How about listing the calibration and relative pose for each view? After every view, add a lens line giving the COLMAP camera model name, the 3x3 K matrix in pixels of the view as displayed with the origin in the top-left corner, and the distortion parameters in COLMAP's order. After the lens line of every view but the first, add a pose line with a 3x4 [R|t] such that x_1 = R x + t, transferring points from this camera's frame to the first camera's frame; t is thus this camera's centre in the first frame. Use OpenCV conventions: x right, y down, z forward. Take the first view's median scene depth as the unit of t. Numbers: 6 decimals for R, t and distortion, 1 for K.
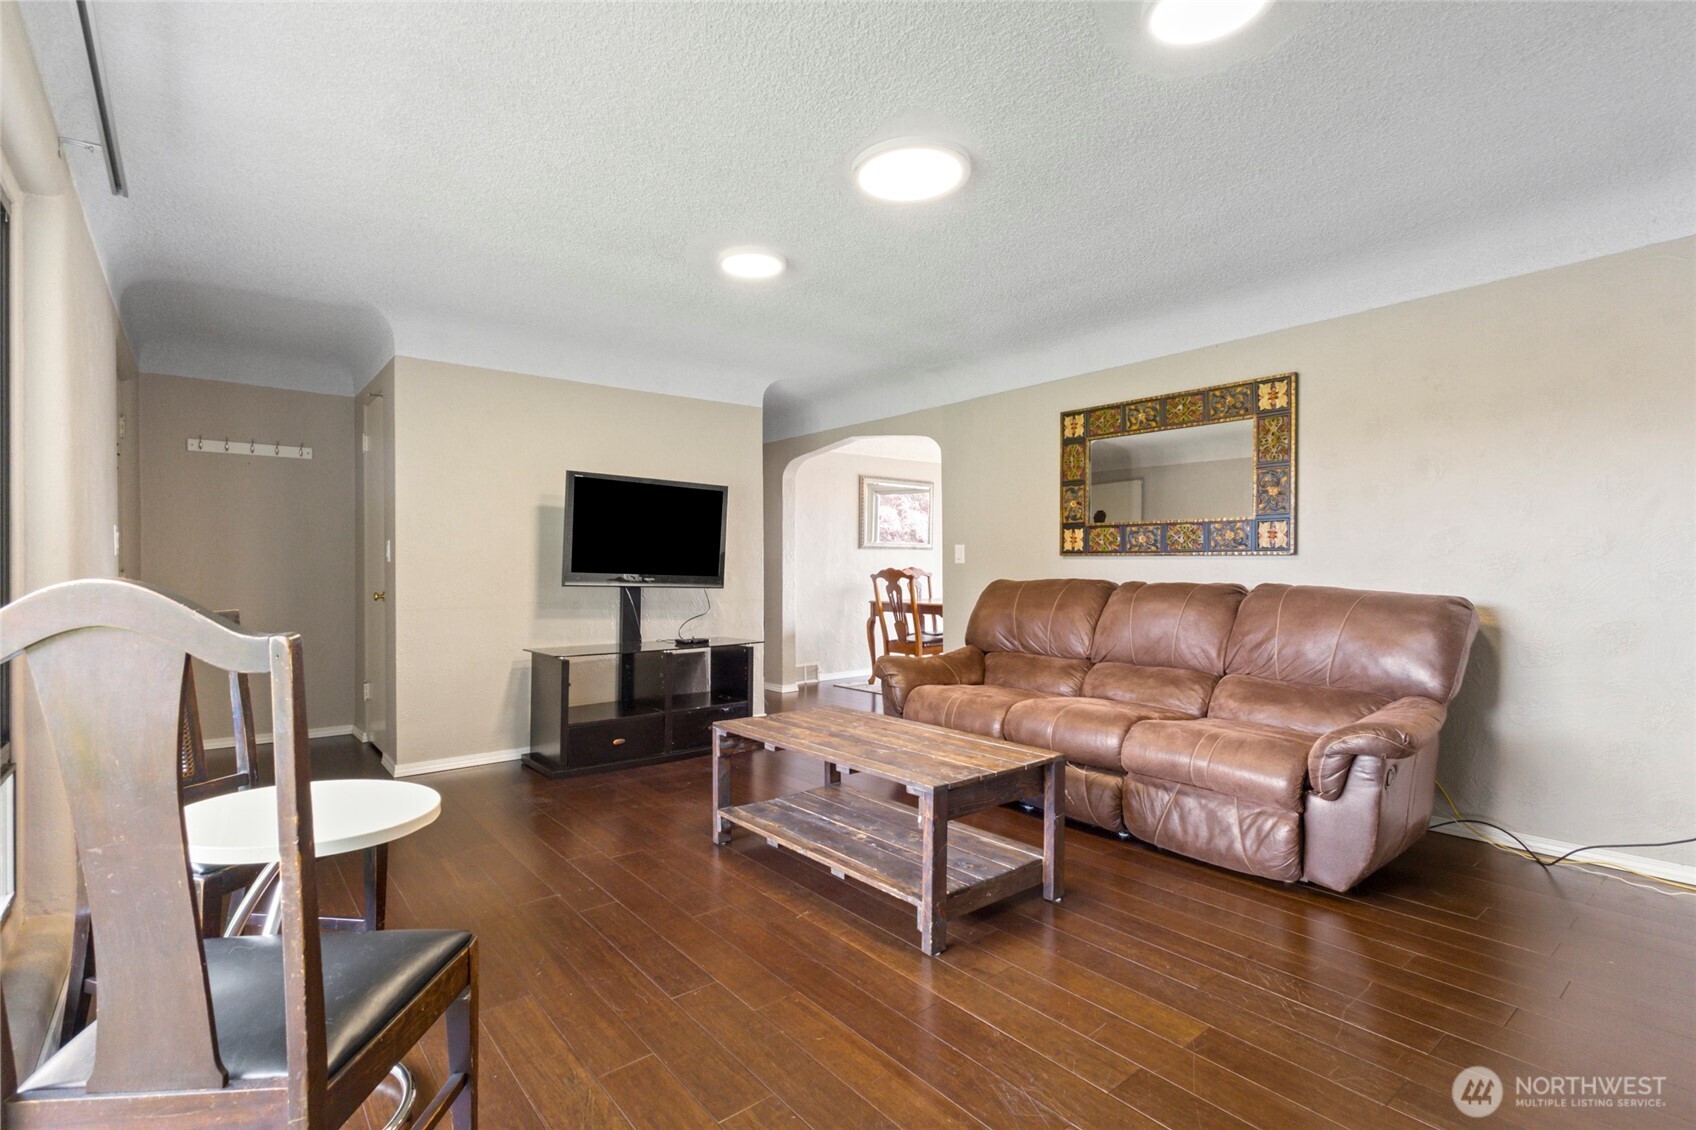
lens RADIAL K [[785.5, 0, 838.9], [0, 785.5, 566.8], [0, 0, 1]] dist [-0.002968, -0.000240]
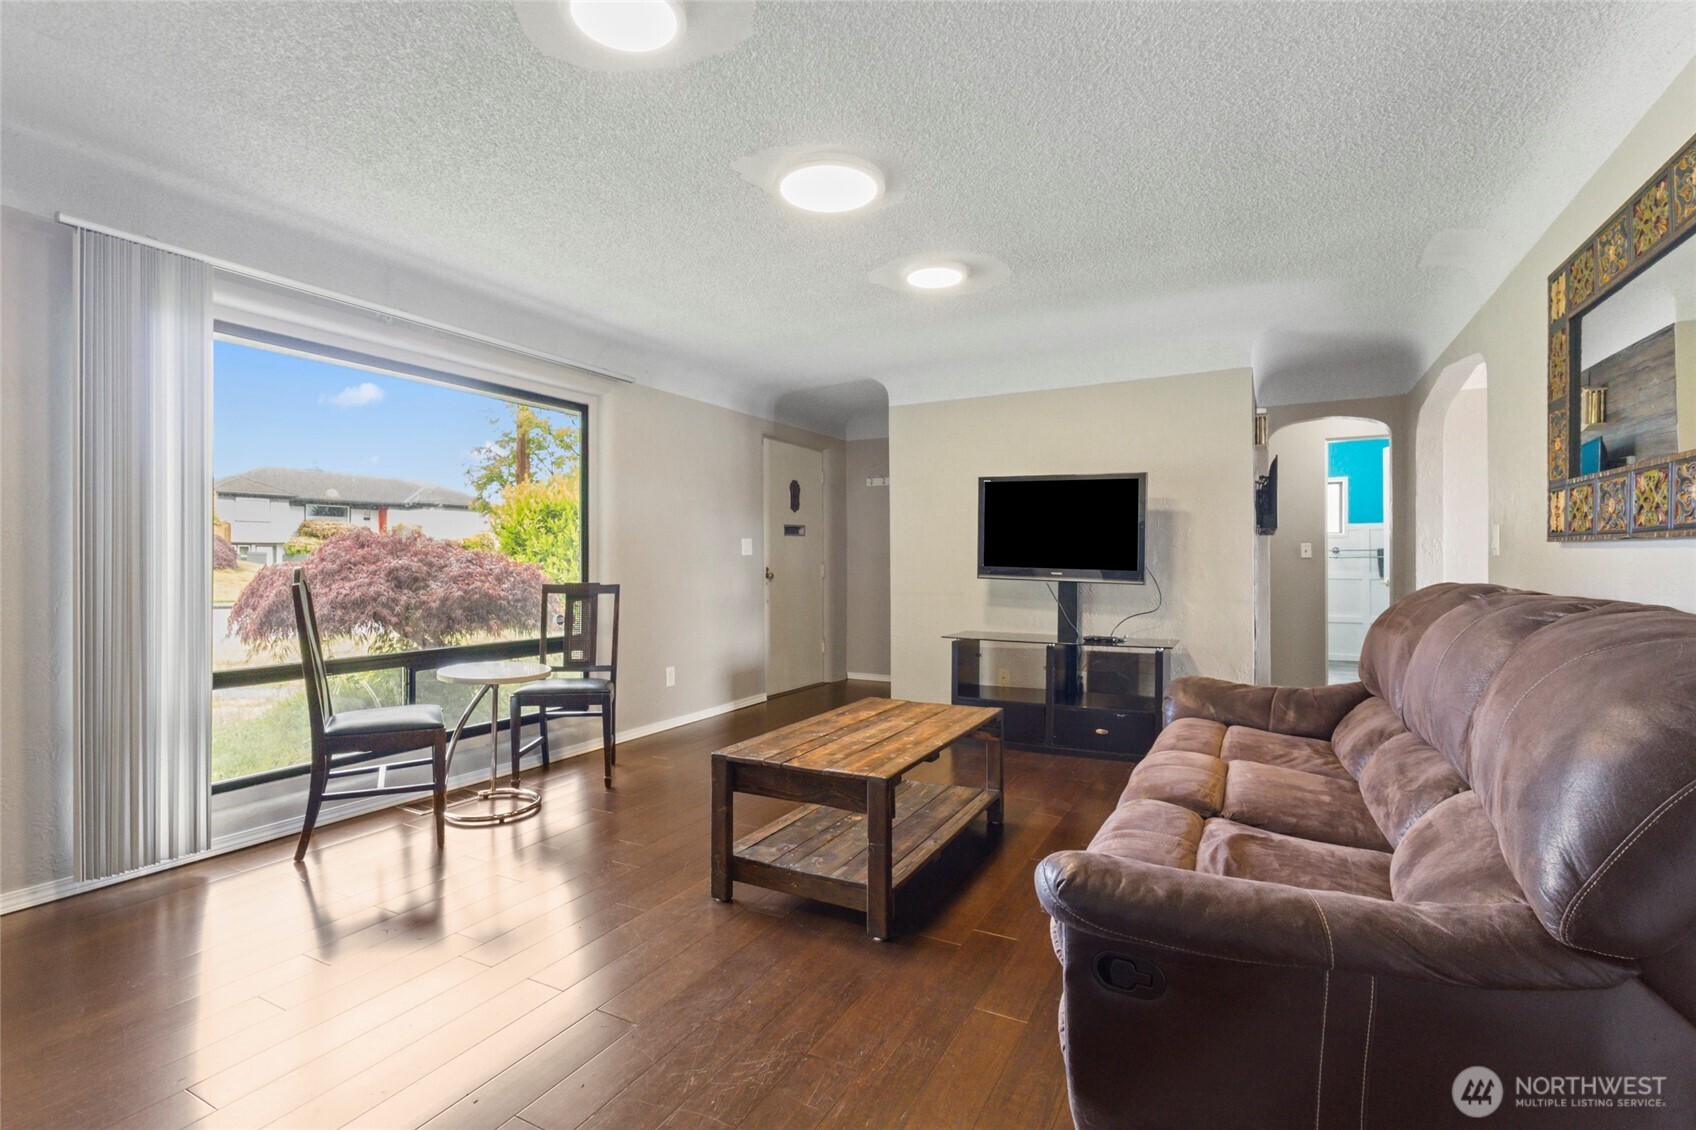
lens RADIAL K [[785.5, 0, 840.4], [0, 785.5, 564.0], [0, 0, 1]] dist [-0.002968, -0.000240]
pose [[0.389190, 0.004829, -0.921145, 0.649414], [0.001452, 0.999982, 0.005856, -0.003110], [0.921156, -0.003616, 0.389176, 0.375911]]
